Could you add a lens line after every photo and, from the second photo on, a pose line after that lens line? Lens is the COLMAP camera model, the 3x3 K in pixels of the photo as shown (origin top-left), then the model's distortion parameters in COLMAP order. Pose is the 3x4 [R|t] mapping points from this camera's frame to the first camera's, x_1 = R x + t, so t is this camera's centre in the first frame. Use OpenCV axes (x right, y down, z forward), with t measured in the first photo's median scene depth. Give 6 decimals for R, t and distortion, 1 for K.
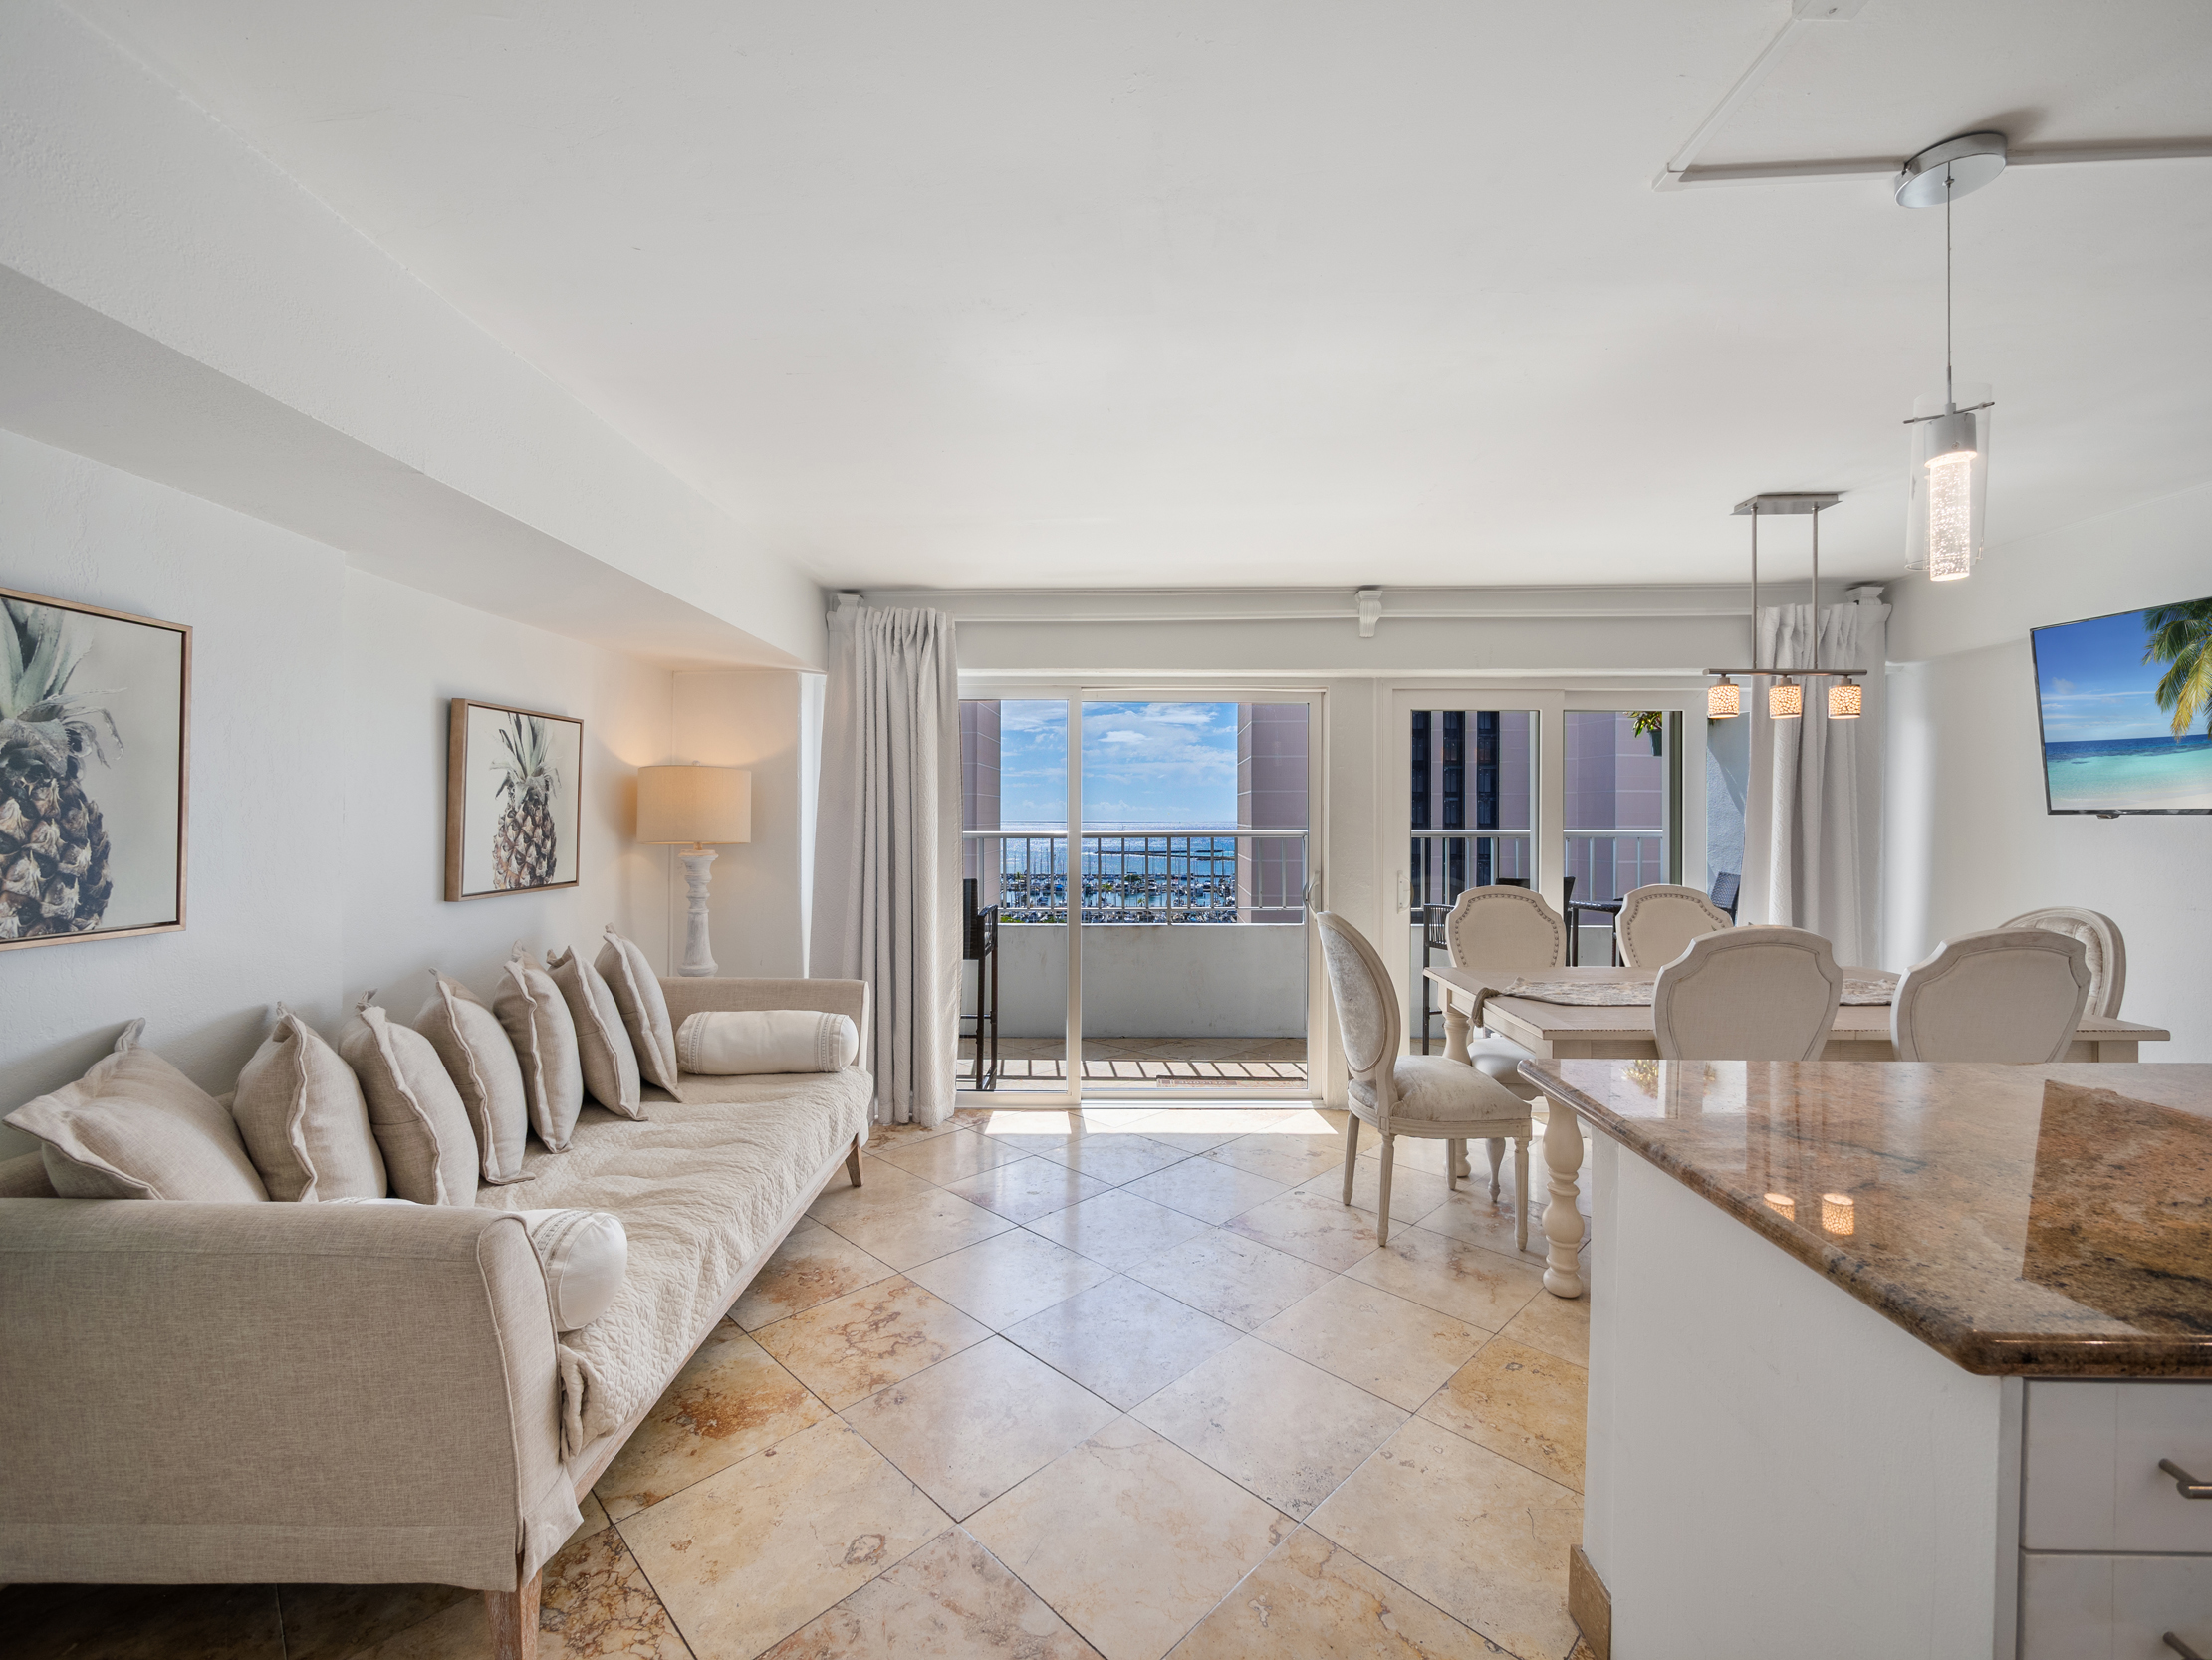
lens RADIAL K [[916.8, 0, 1116.0], [0, 916.8, 816.4], [0, 0, 1]] dist [-0.011853, 0.001979]
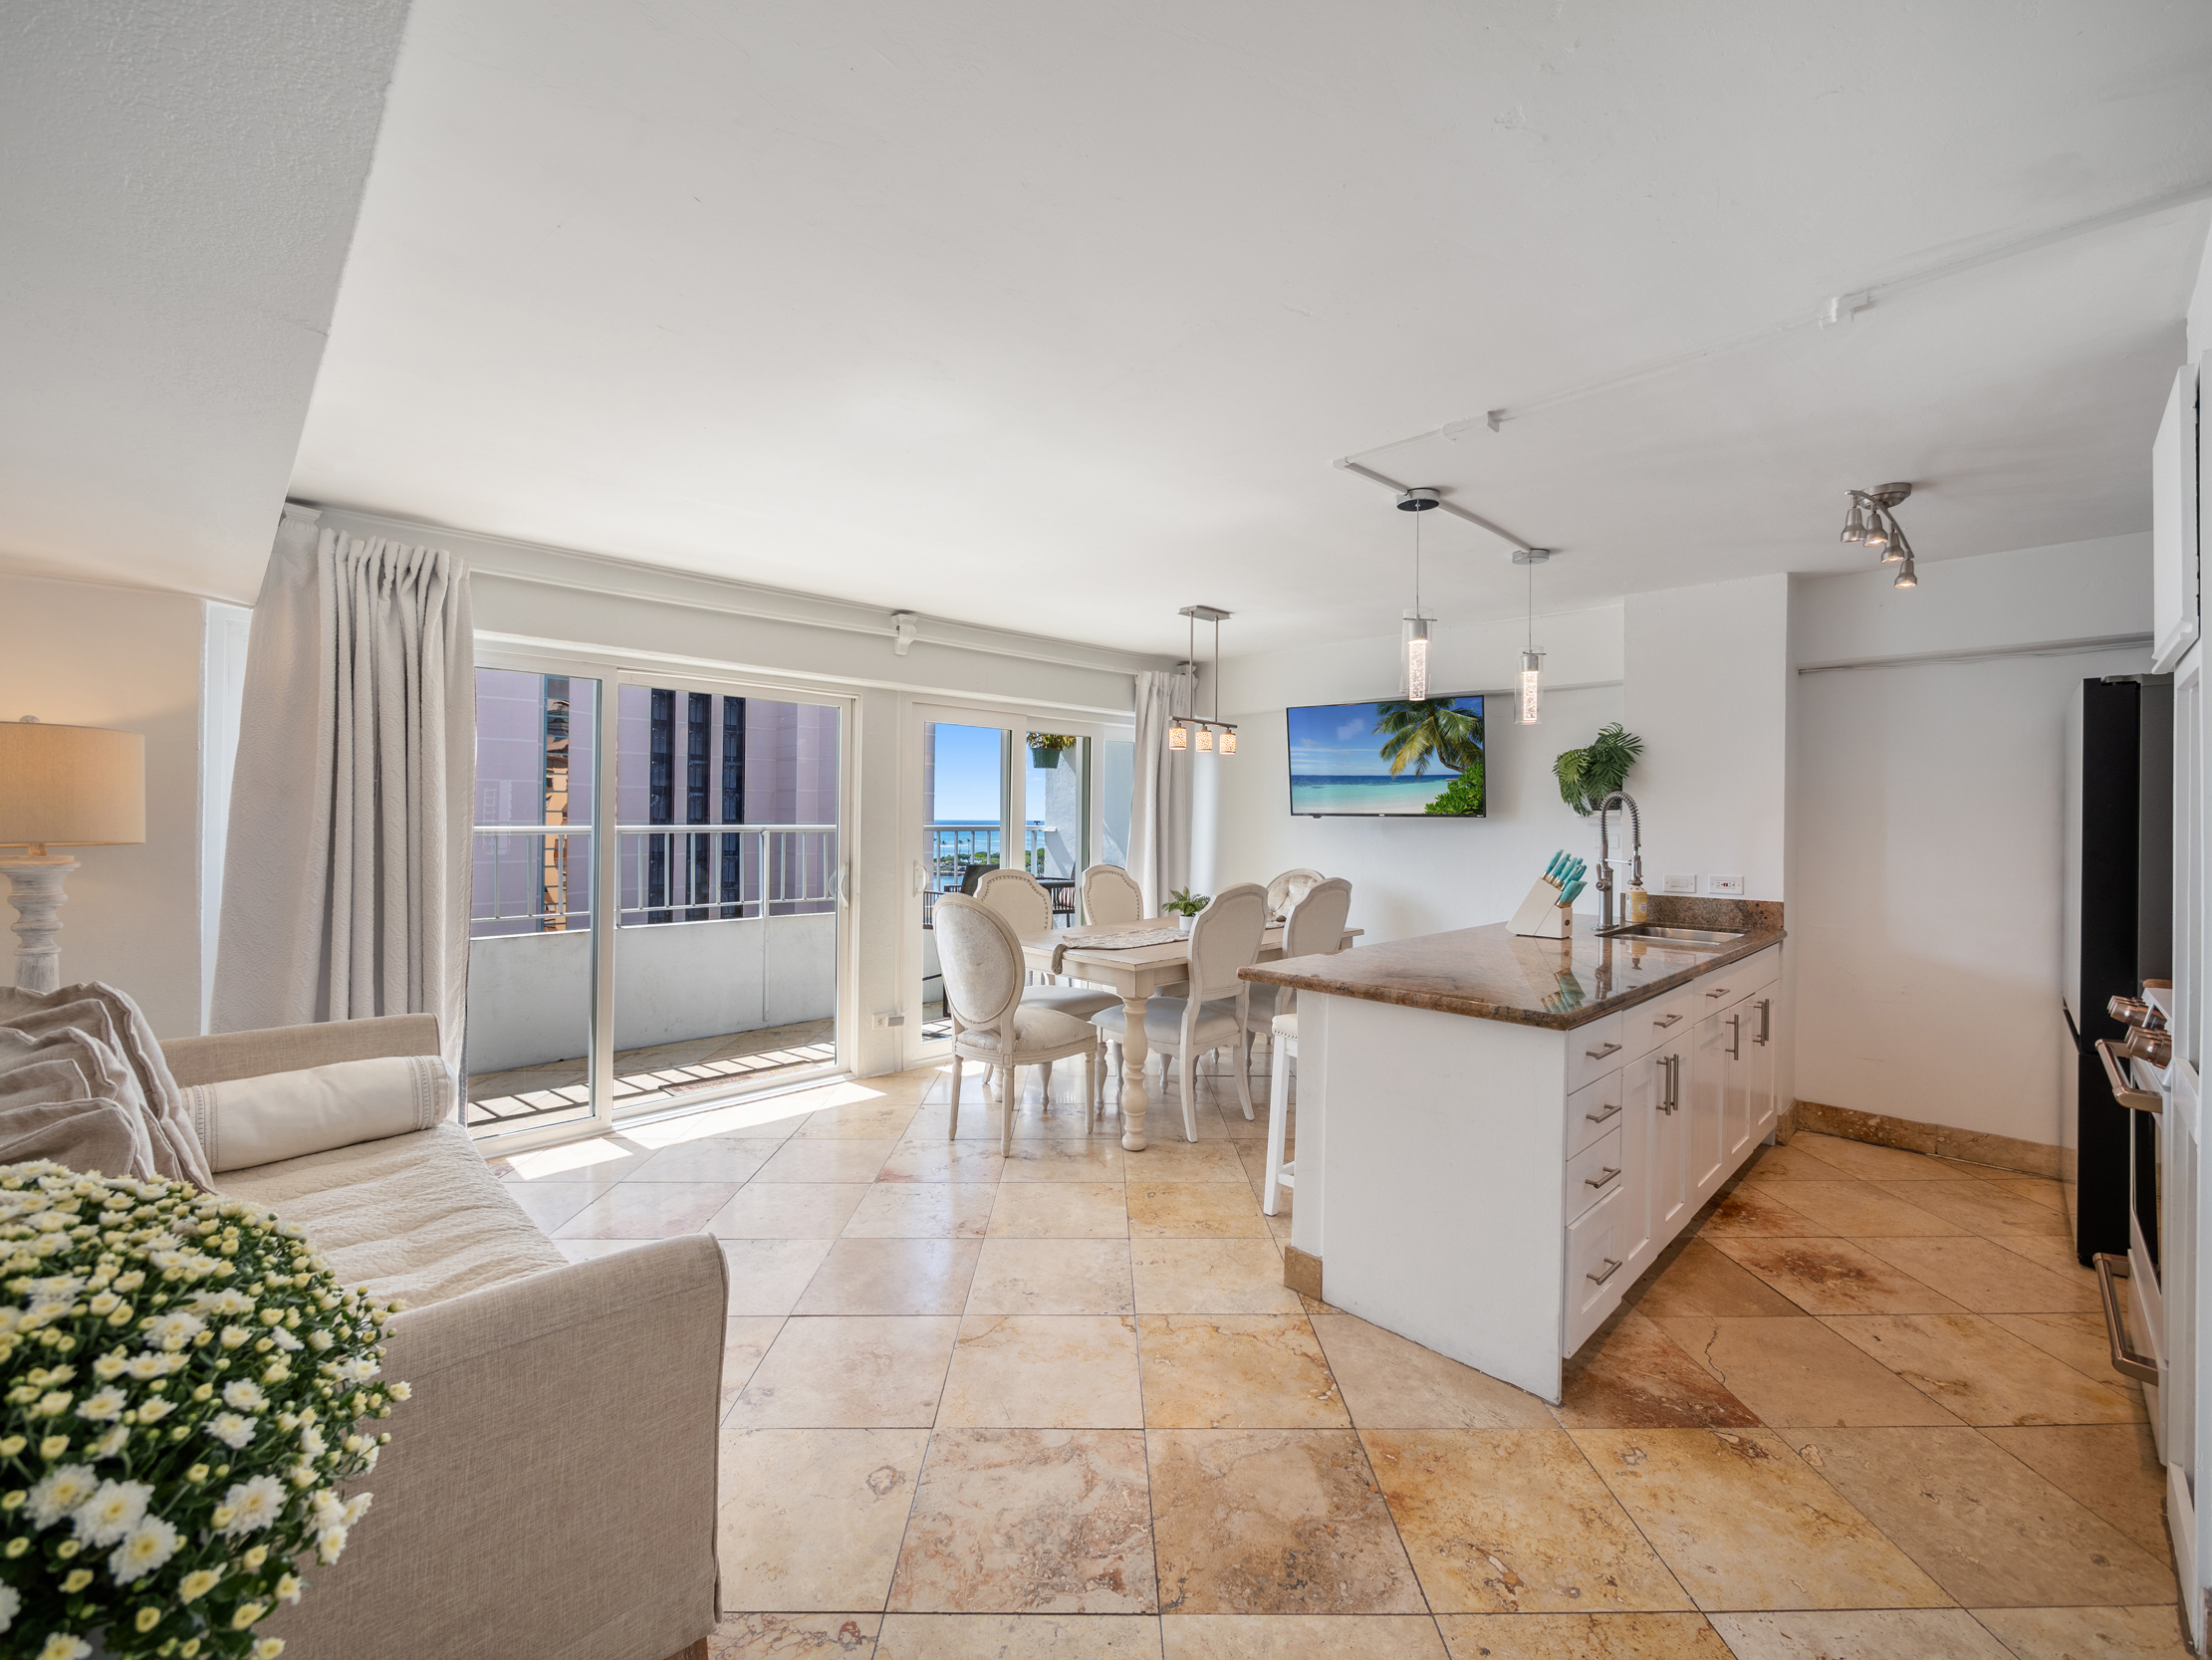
lens RADIAL K [[916.8, 0, 1110.8], [0, 916.8, 814.3], [0, 0, 1]] dist [-0.011853, 0.001979]
pose [[0.701048, 0.007737, 0.713072, -0.466182], [-0.009646, 0.999953, -0.001366, 0.001427], [-0.713049, -0.005921, 0.701089, 0.021773]]
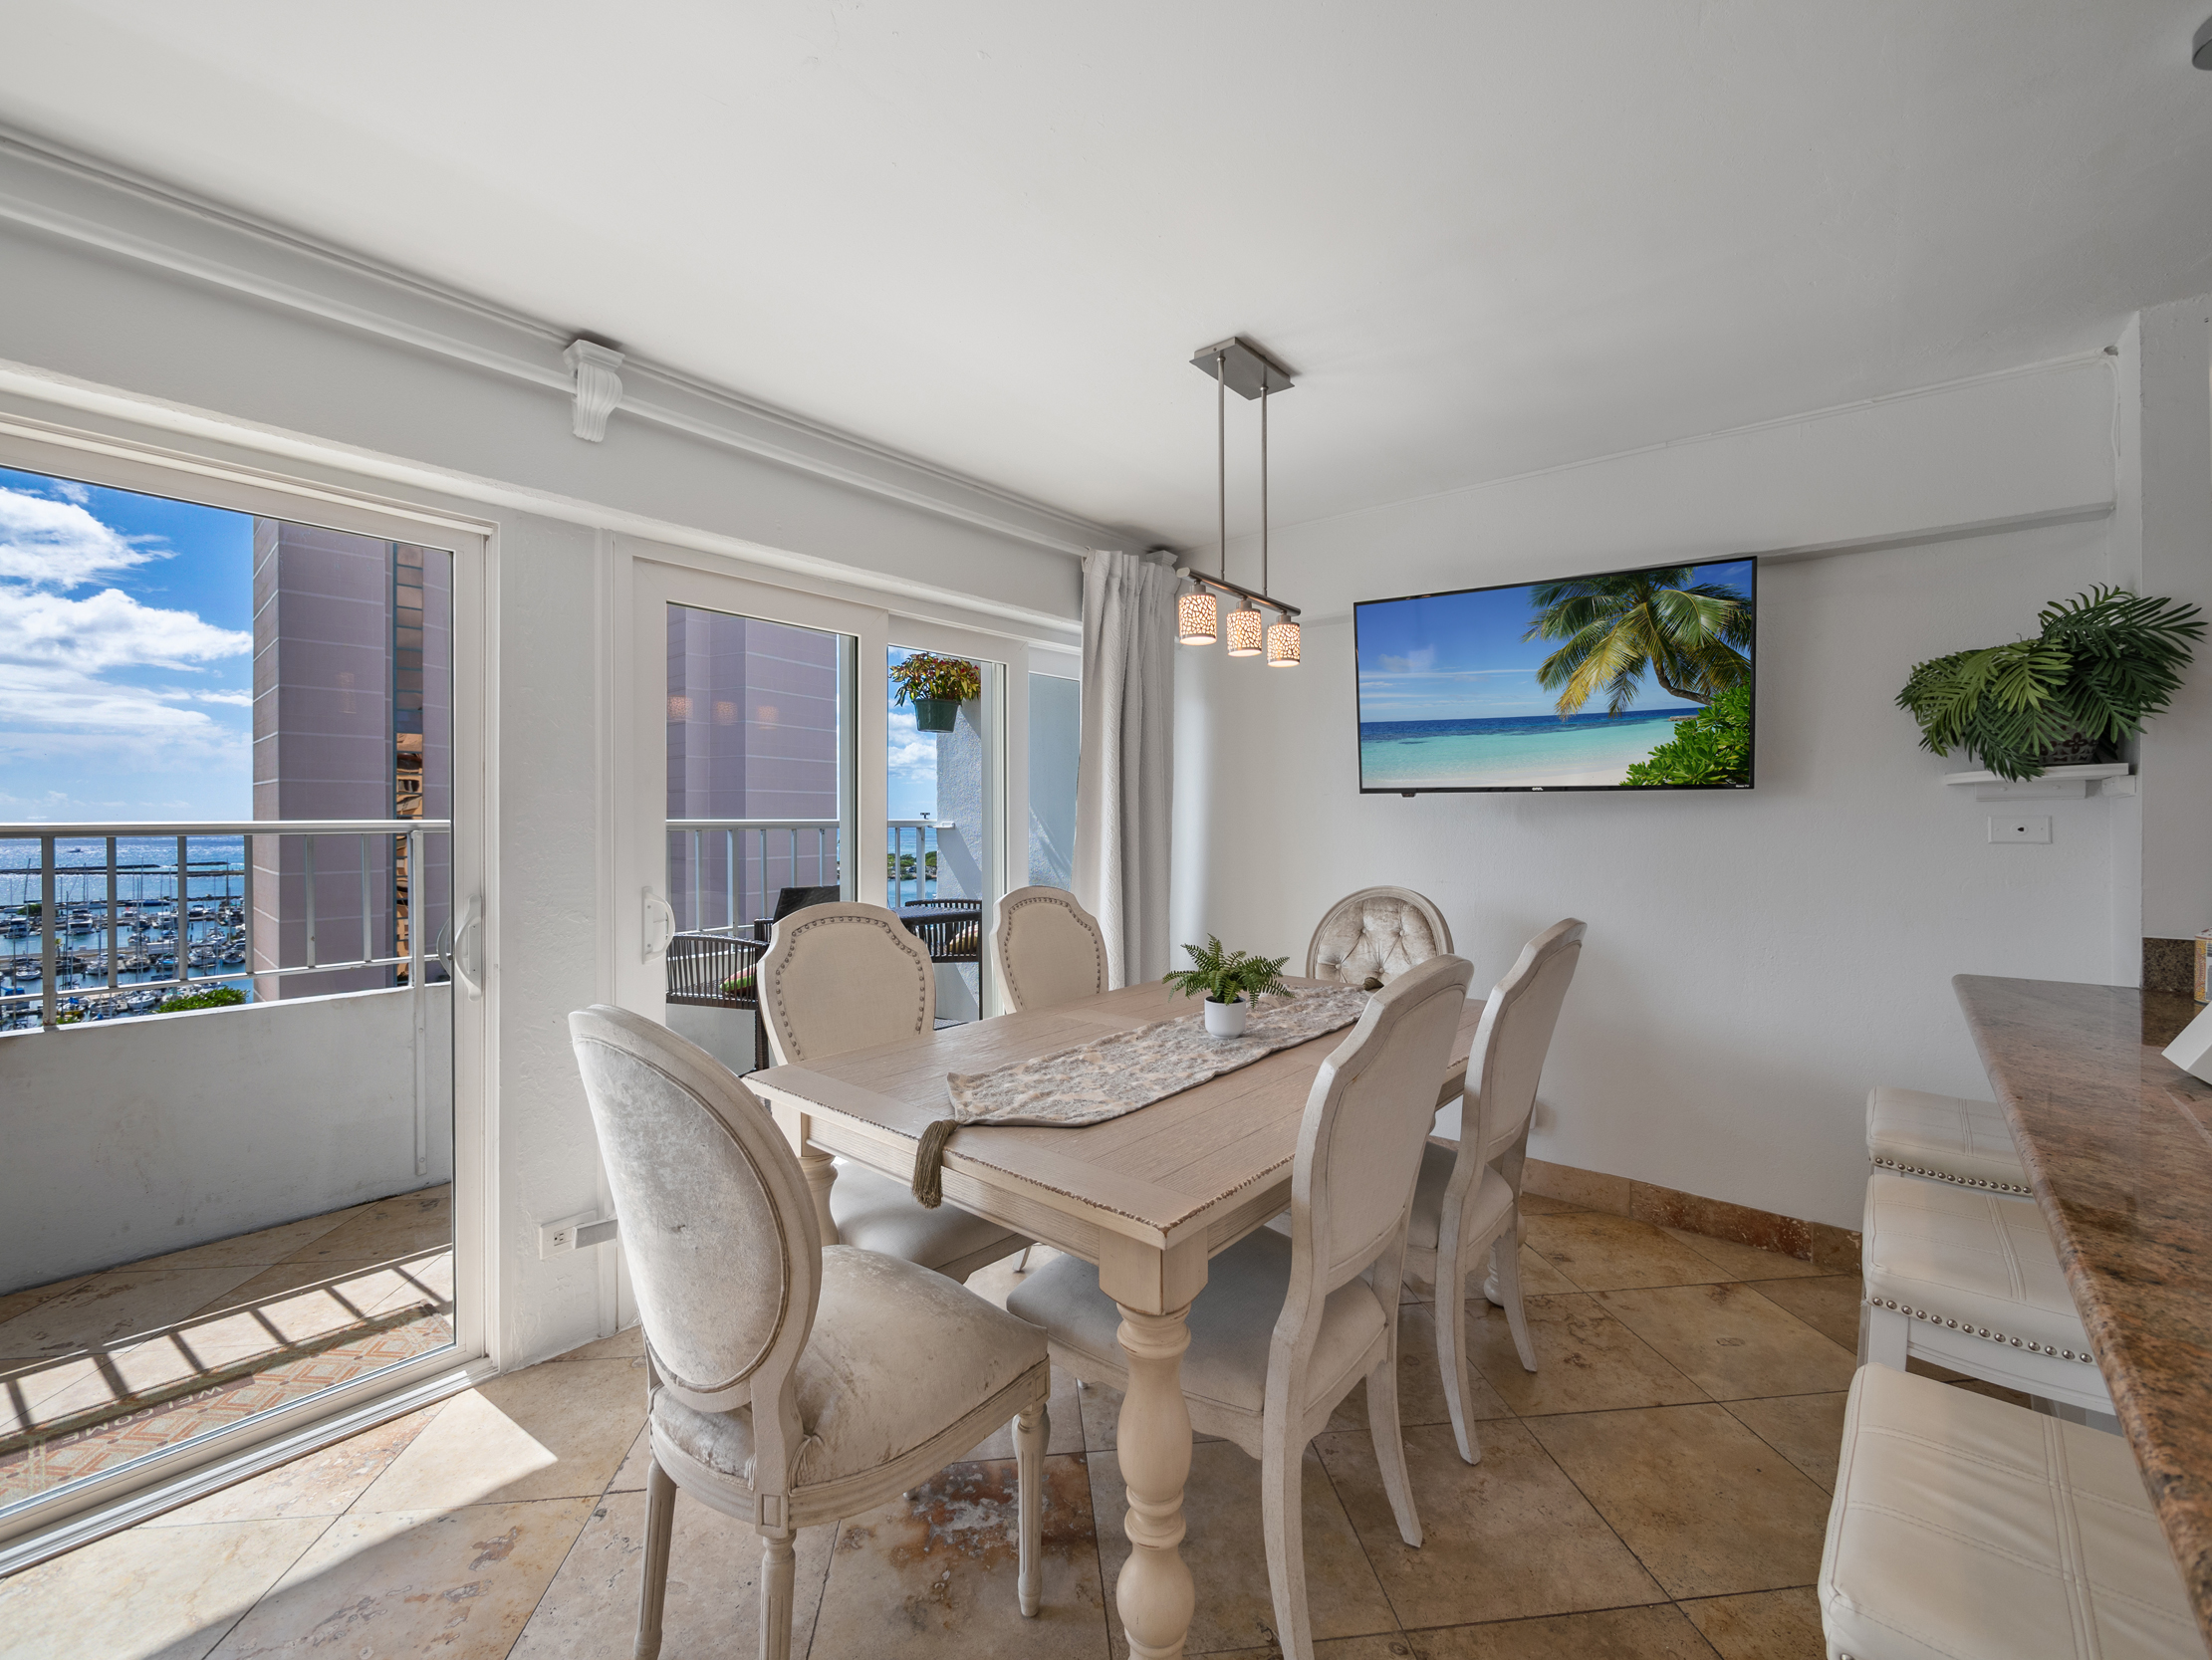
lens RADIAL K [[916.8, 0, 1111.8], [0, 916.8, 811.7], [0, 0, 1]] dist [-0.011853, 0.001979]
pose [[0.627676, 0.002361, 0.778472, 0.077950], [0.000729, 0.999993, -0.003621, 0.022654], [-0.778475, 0.002840, 0.627670, 0.591856]]
